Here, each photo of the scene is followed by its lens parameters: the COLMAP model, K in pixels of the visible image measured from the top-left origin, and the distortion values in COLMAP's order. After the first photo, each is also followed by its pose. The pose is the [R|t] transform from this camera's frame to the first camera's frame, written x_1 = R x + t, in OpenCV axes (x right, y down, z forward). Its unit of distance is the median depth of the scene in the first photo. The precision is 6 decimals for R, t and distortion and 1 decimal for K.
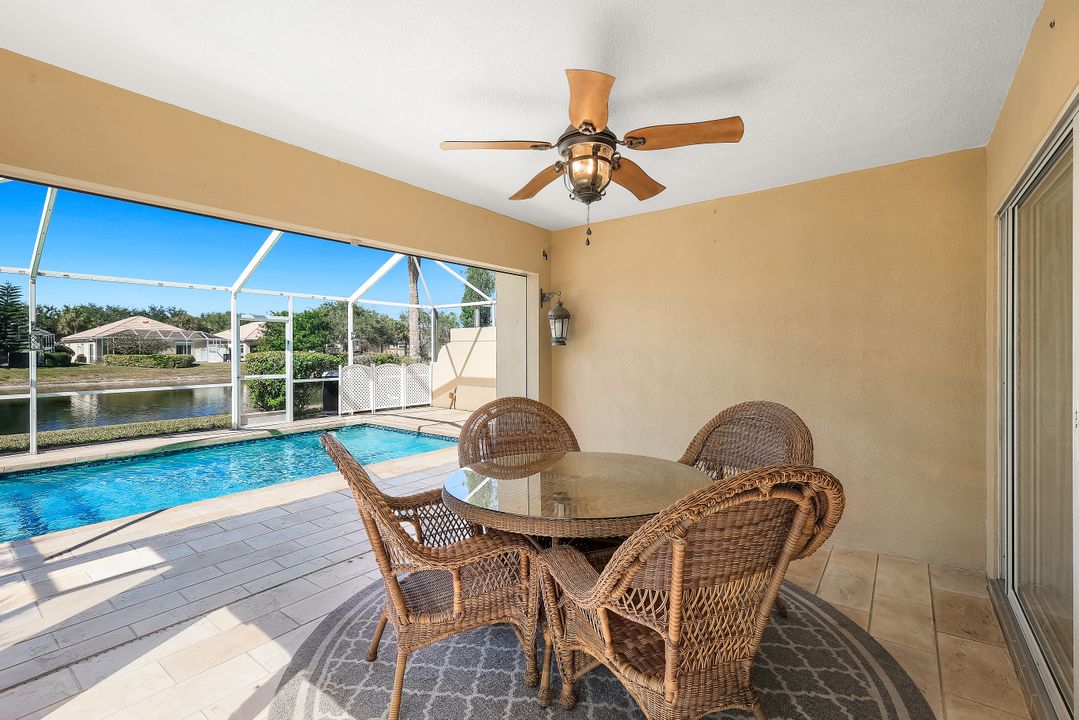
lens RADIAL K [[473.9, 0, 542.8], [0, 473.9, 353.4], [0, 0, 1]] dist [0.002110, -0.000349]
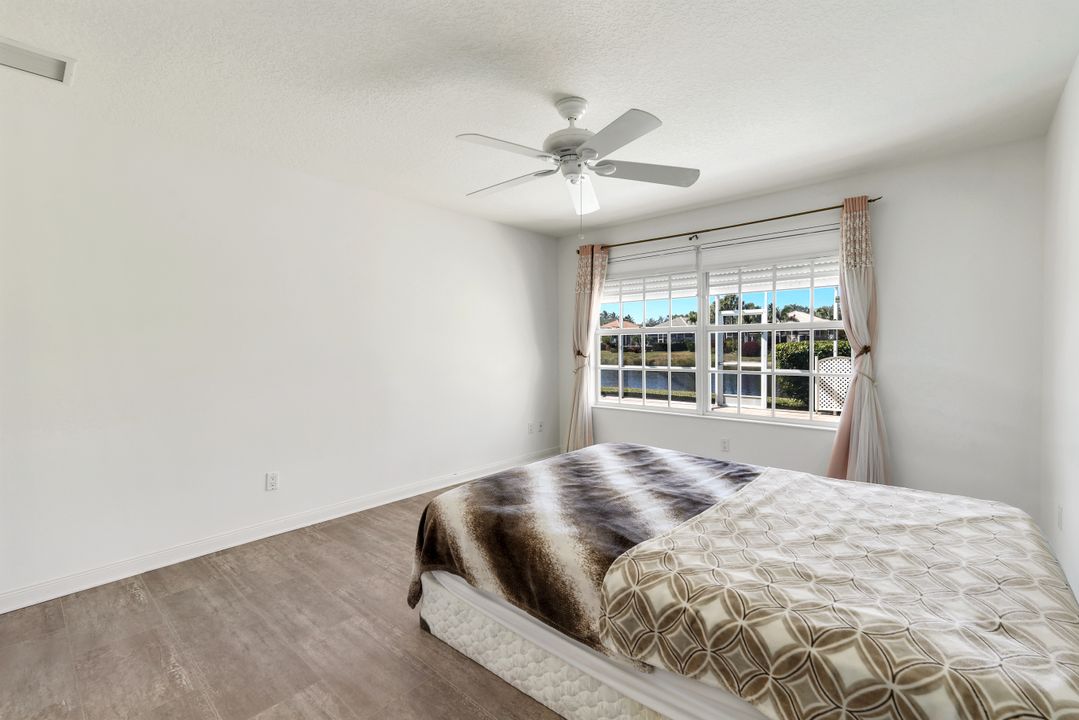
lens RADIAL K [[473.9, 0, 542.8], [0, 473.9, 353.4], [0, 0, 1]] dist [0.002110, -0.000349]
pose [[-0.078992, 0.025238, -0.996556, 0.095128], [0.002904, 0.999681, 0.025087, -0.000924], [0.996871, -0.000912, -0.079040, 0.101194]]
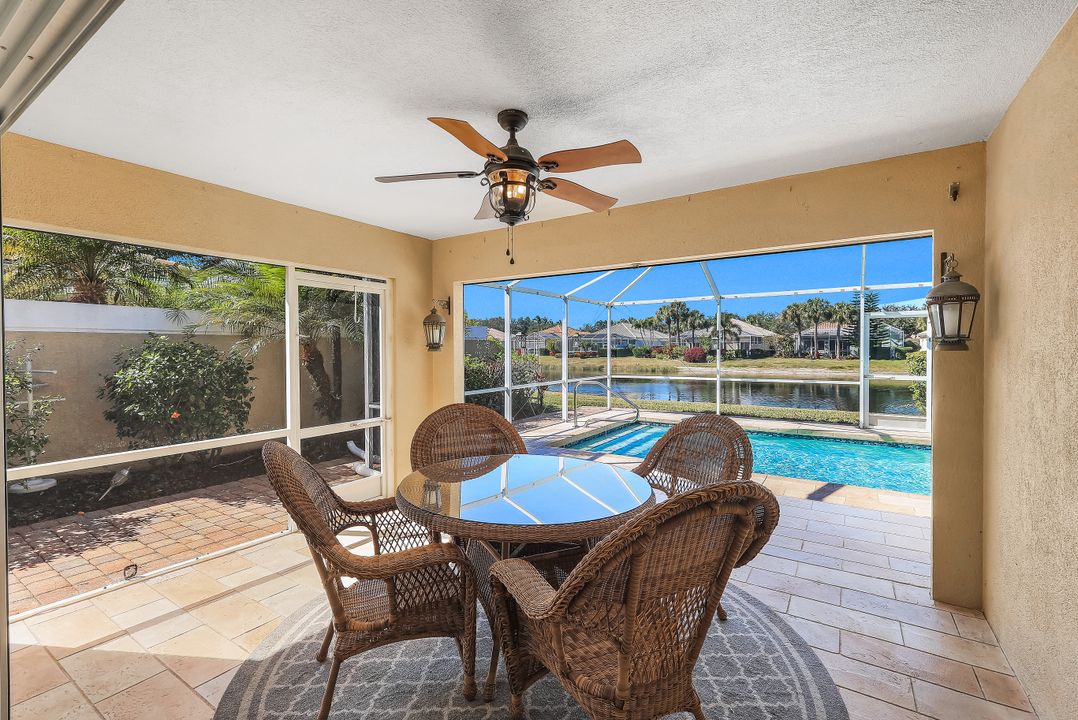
lens RADIAL K [[474.5, 0, 542.8], [0, 474.5, 355.7], [0, 0, 1]] dist [0.000895, 0.000101]
pose [[0.076863, 0.019520, -0.996851, 0.046371], [-0.001336, 0.999809, 0.019475, -0.001716], [0.997041, -0.000165, 0.076875, 0.039118]]
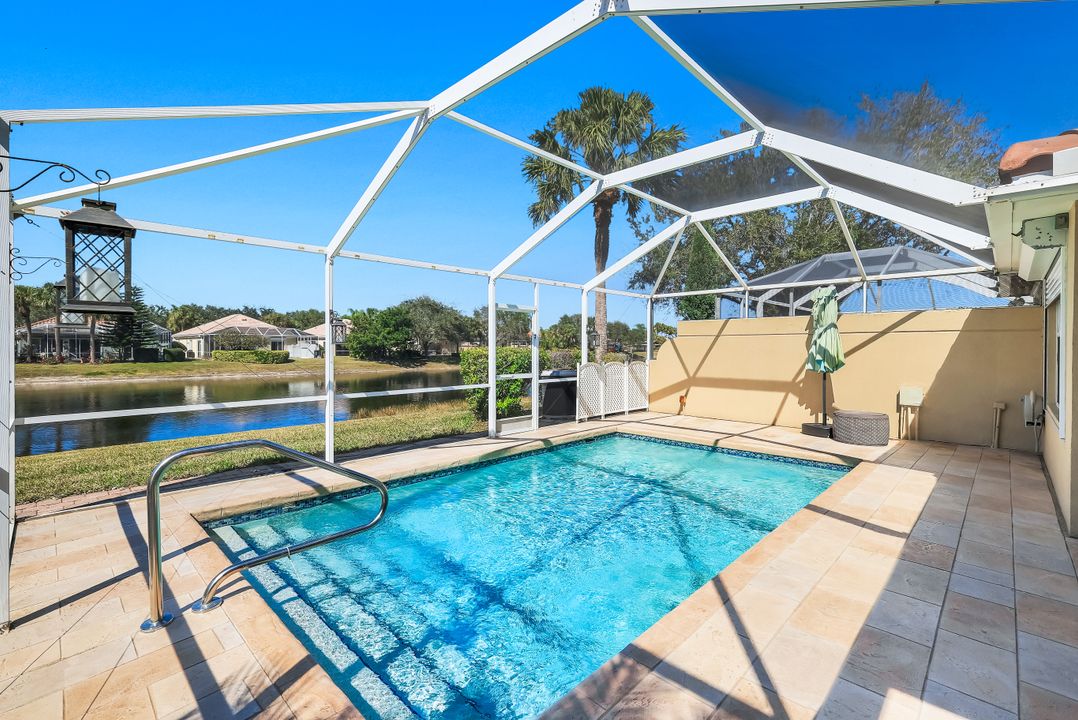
lens RADIAL K [[480.2, 0, 538.8], [0, 480.2, 350.5], [0, 0, 1]] dist [0.003356, -0.000075]
pose [[0.992667, 0.003957, -0.120819, -0.072211], [-0.004071, 0.999991, -0.000695, 0.000518], [0.120815, 0.001181, 0.992674, 0.023316]]
